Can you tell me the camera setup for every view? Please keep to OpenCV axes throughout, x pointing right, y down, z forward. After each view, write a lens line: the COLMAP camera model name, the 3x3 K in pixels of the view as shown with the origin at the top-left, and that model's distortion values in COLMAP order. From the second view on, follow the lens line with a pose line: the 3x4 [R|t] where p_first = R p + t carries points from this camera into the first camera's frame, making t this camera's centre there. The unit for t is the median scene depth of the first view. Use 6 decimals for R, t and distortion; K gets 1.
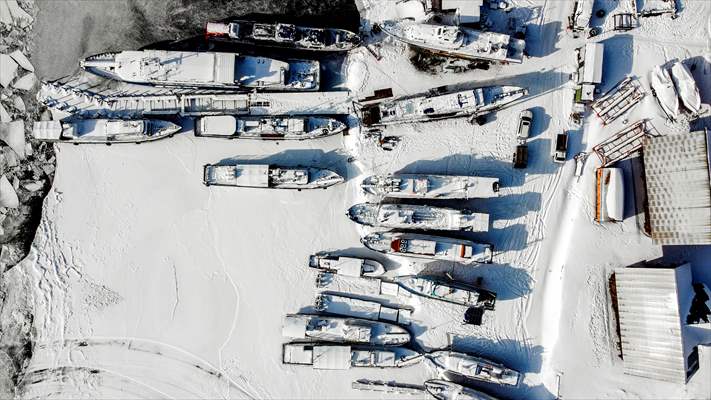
lens RADIAL K [[539.5, 0, 359.2], [0, 539.5, 202.7], [0, 0, 1]] dist [0.008029, -0.009614]
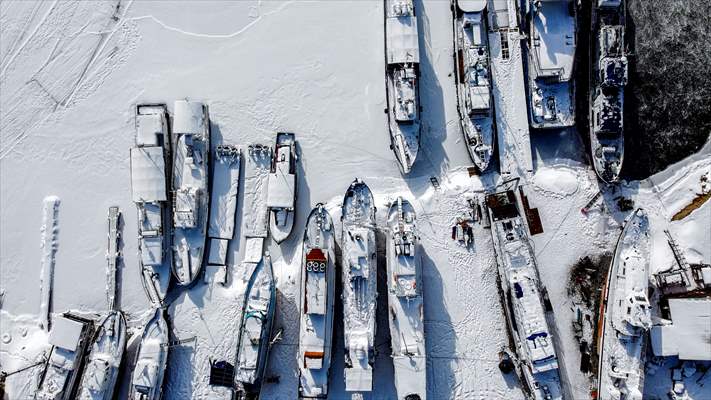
lens RADIAL K [[539.5, 0, 359.2], [0, 539.5, 202.7], [0, 0, 1]] dist [0.008029, -0.009614]
pose [[0.071618, 0.997419, -0.005121, 0.008648], [-0.997333, 0.071682, 0.013745, 0.009873], [0.014076, 0.004123, 0.999892, 0.307098]]
